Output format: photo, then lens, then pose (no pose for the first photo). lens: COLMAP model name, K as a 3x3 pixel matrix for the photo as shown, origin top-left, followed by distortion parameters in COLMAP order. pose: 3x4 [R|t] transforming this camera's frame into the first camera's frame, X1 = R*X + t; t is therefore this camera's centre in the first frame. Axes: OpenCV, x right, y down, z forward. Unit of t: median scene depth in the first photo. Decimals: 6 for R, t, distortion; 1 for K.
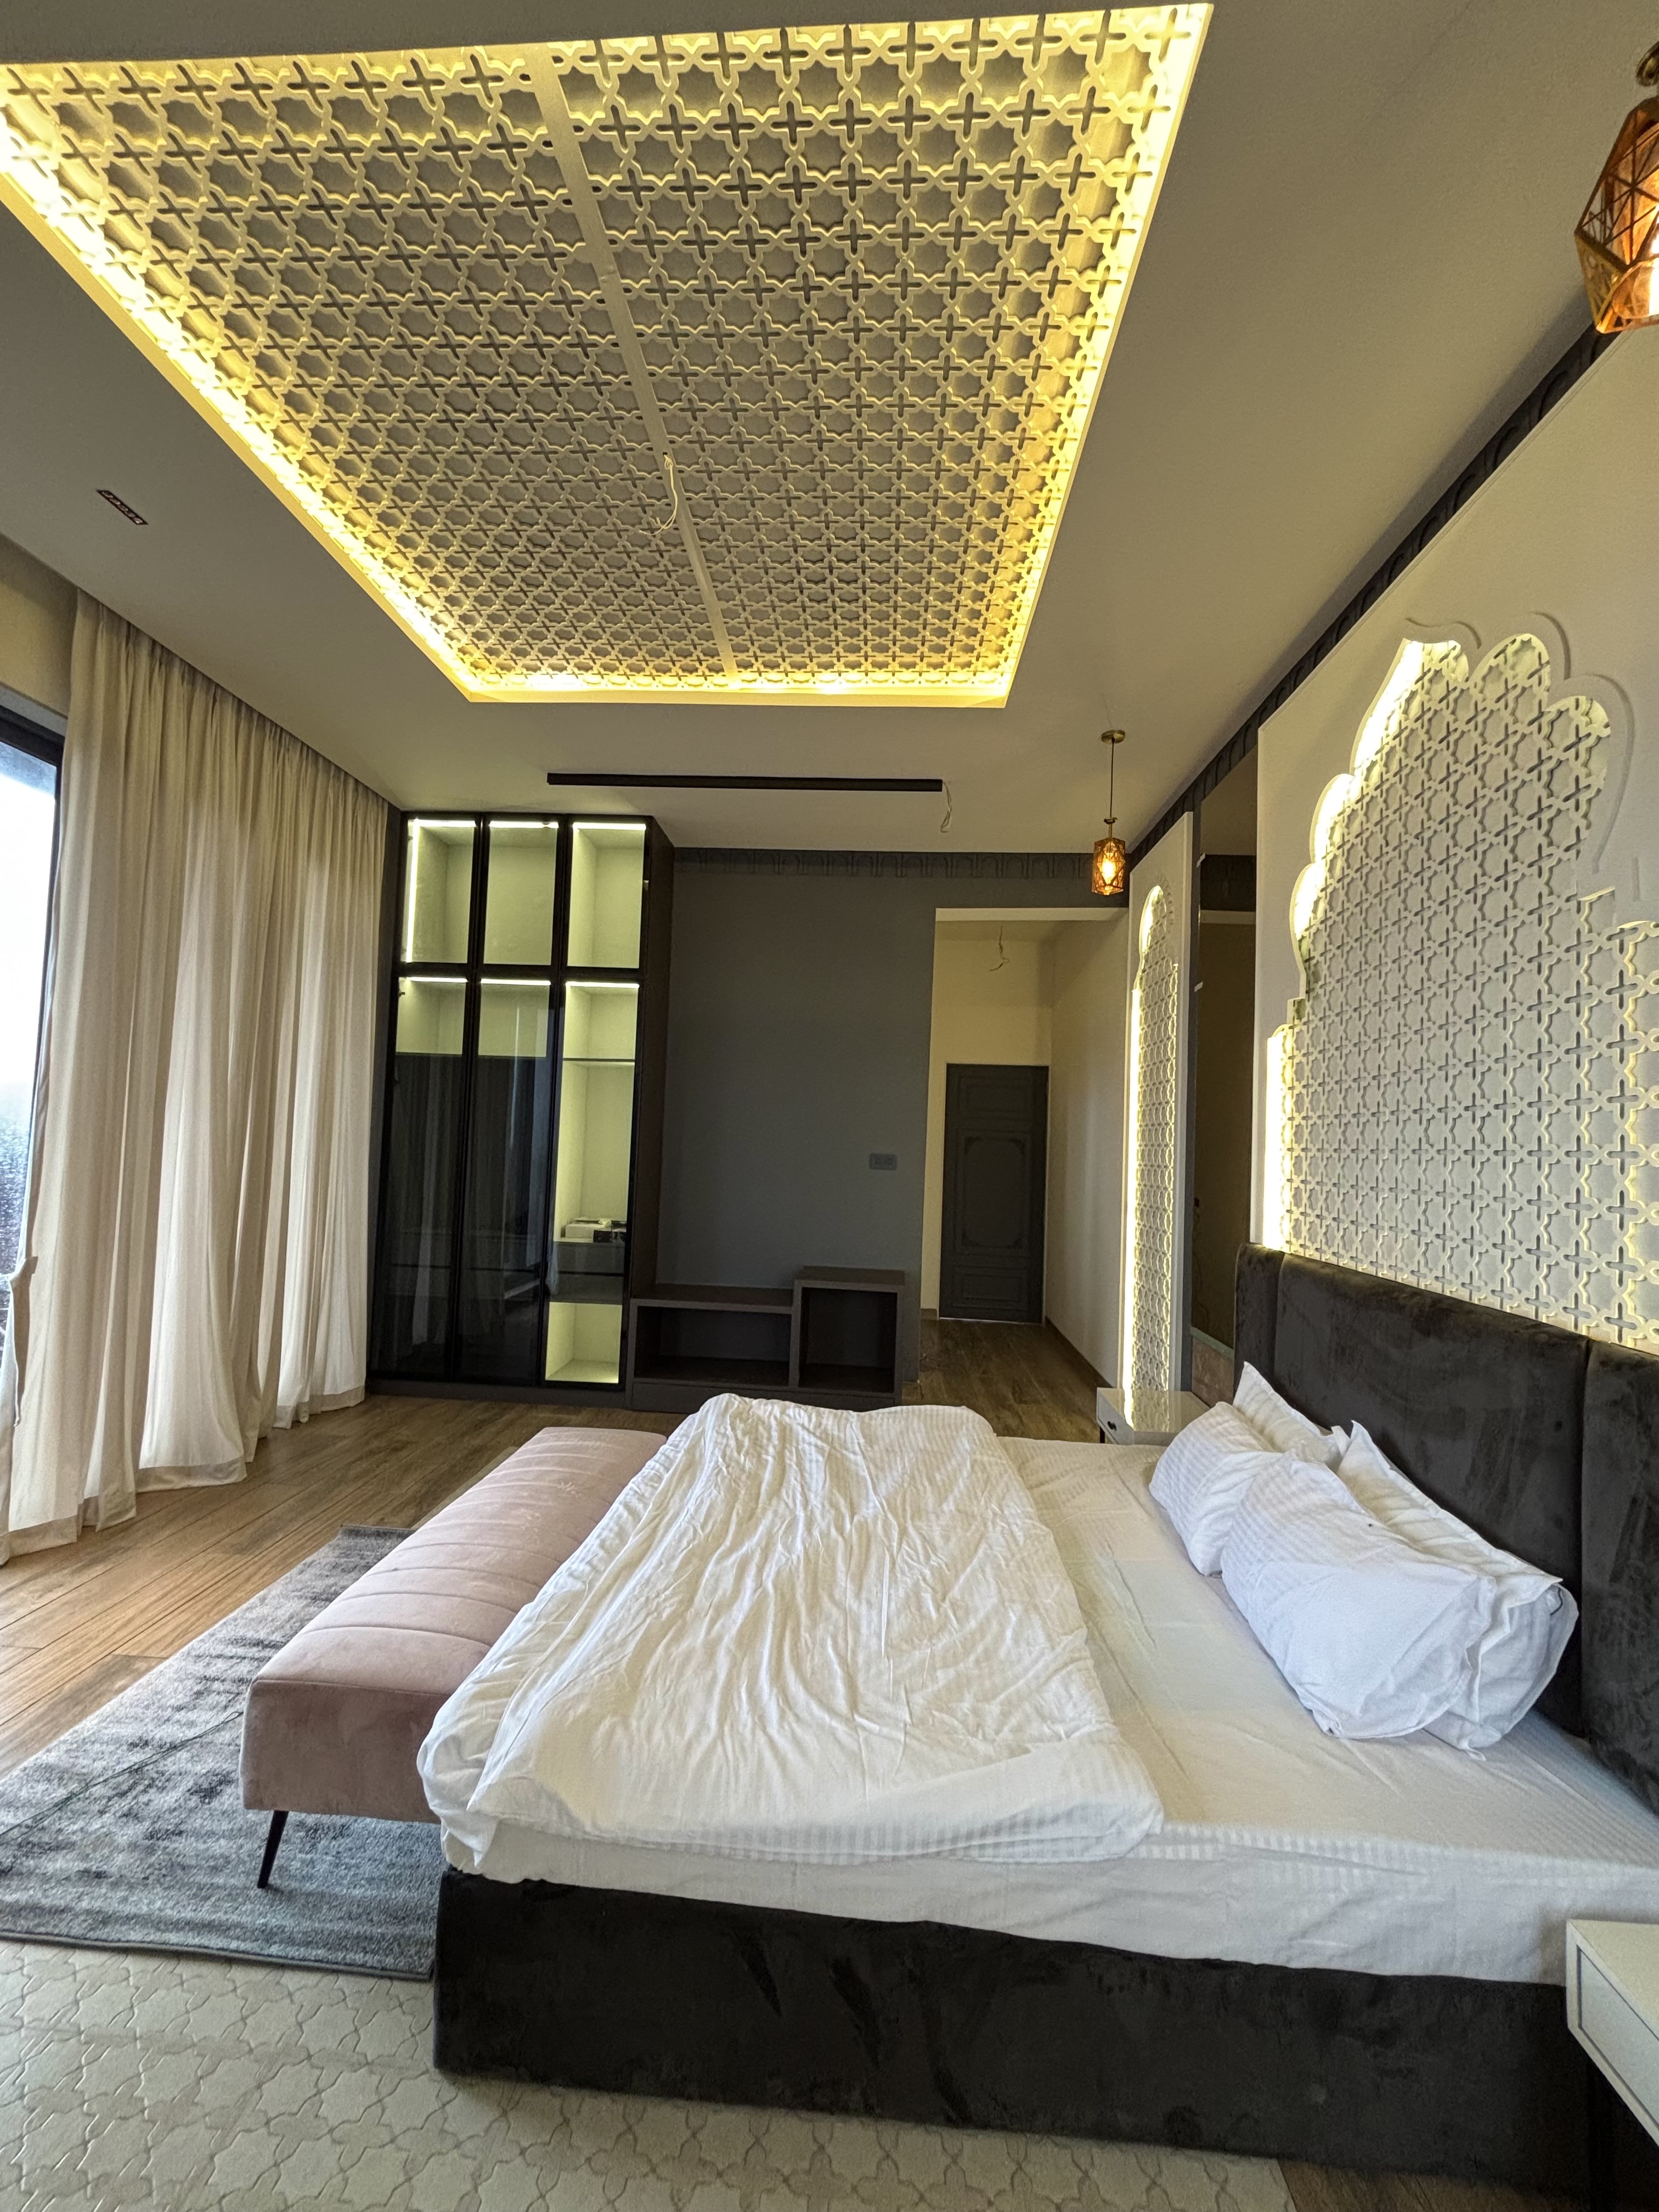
lens RADIAL K [[886.3, 0, 829.5], [0, 886.3, 1106.0], [0, 0, 1]] dist [-0.017986, 0.006063]
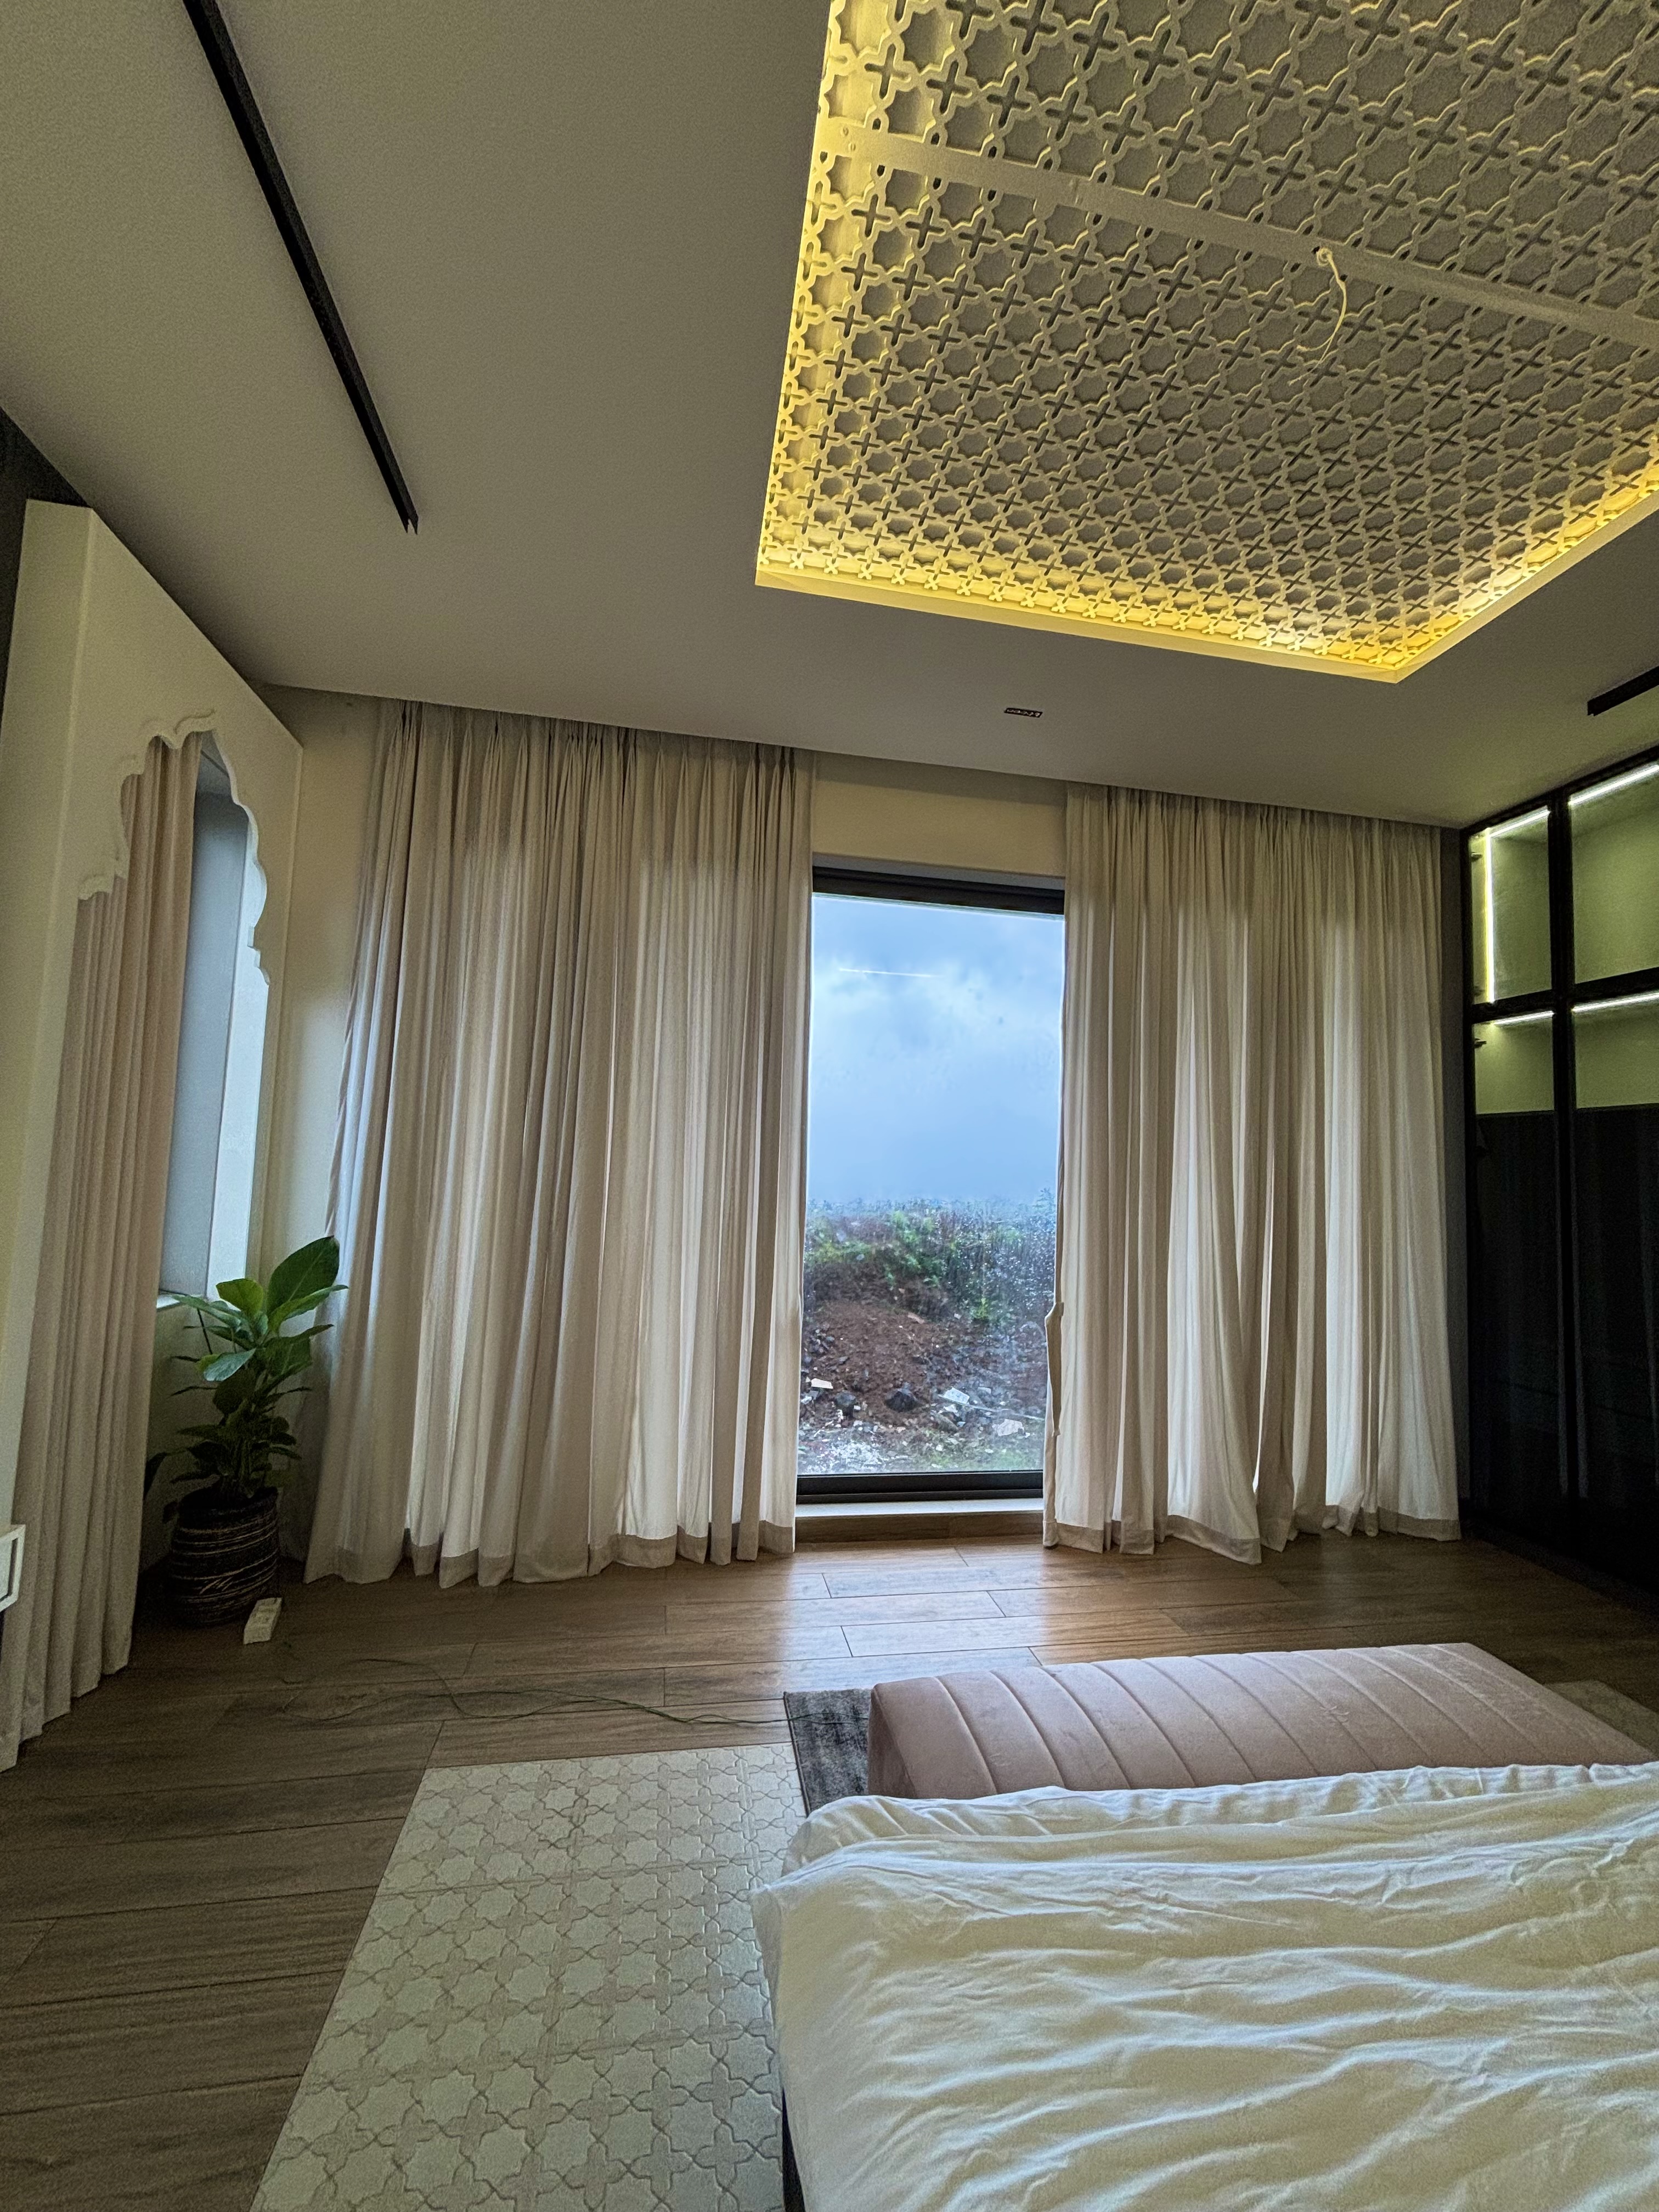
lens RADIAL K [[886.3, 0, 829.5], [0, 886.3, 1106.0], [0, 0, 1]] dist [-0.017986, 0.006063]
pose [[0.232396, -0.102378, -0.967218, 0.225592], [0.007672, 0.994607, -0.103434, 0.014738], [0.972591, 0.016617, 0.231928, 0.304734]]
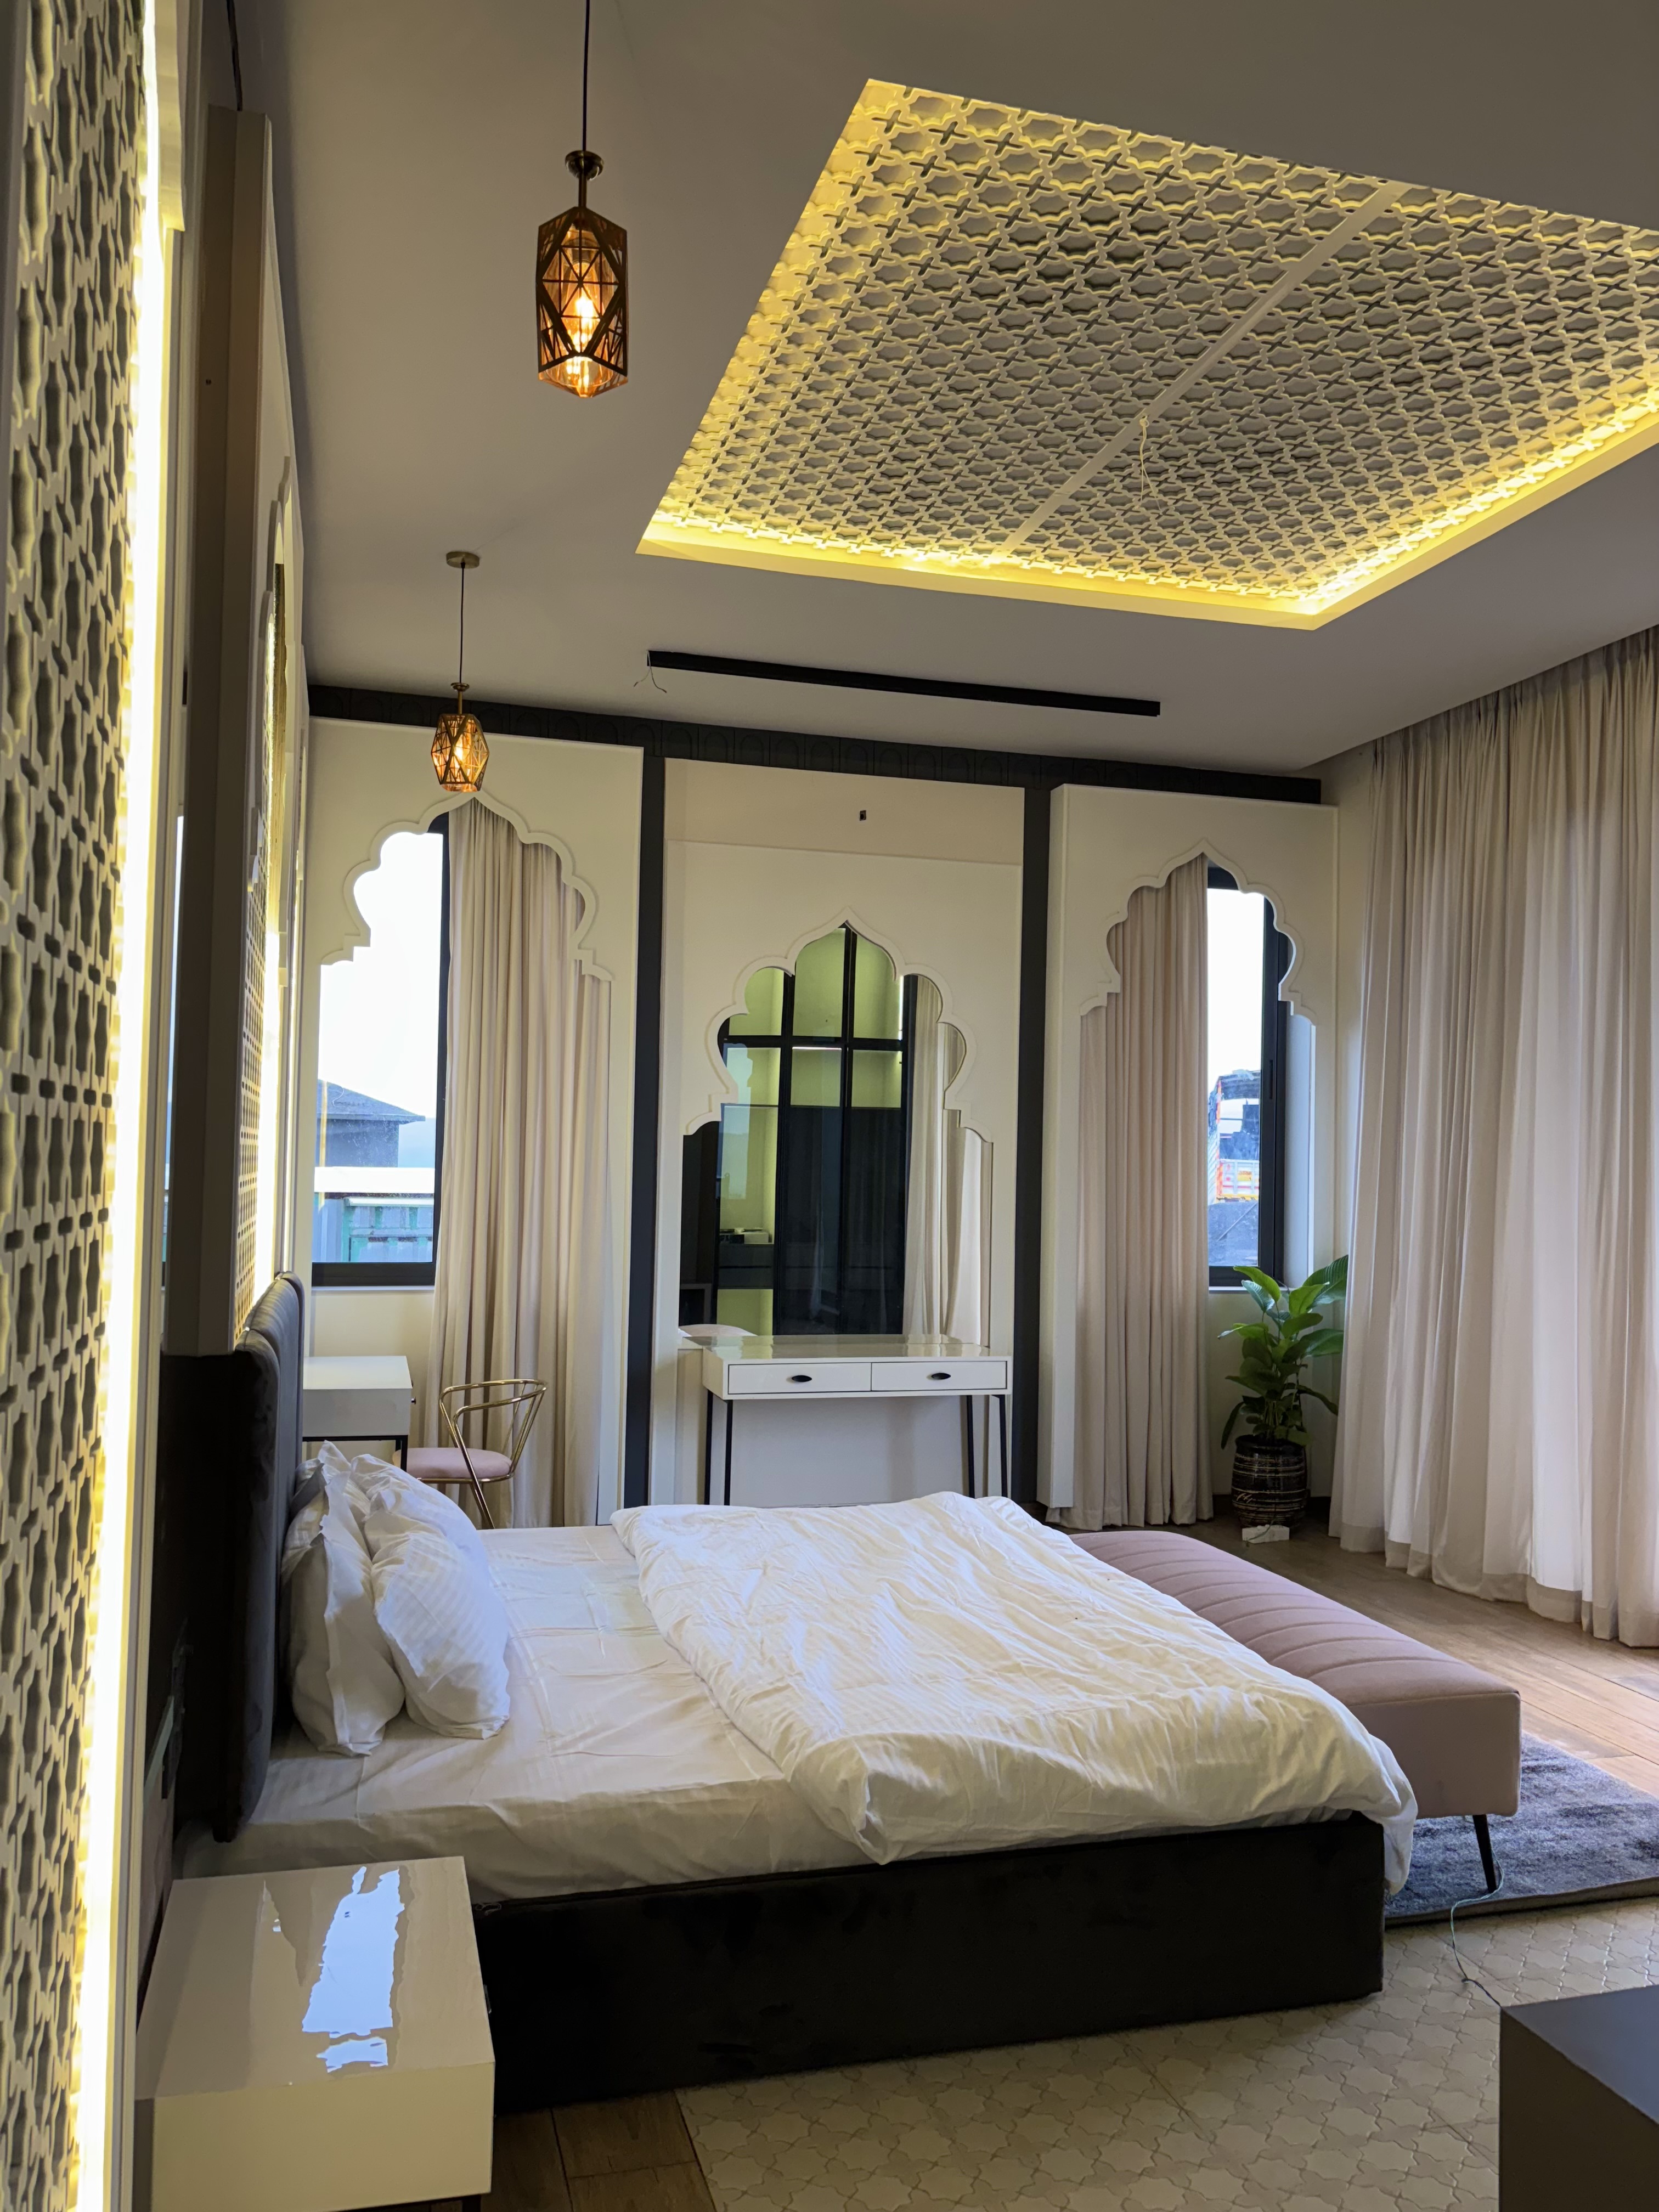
lens RADIAL K [[1734.5, 0, 829.5], [0, 1734.5, 1106.0], [0, 0, 1]] dist [0.048248, 0.002432]
pose [[-0.943668, -0.063639, -0.324717, 0.447019], [-0.039649, 0.996008, -0.079976, 0.077182], [0.328510, -0.062596, -0.942424, 1.715704]]
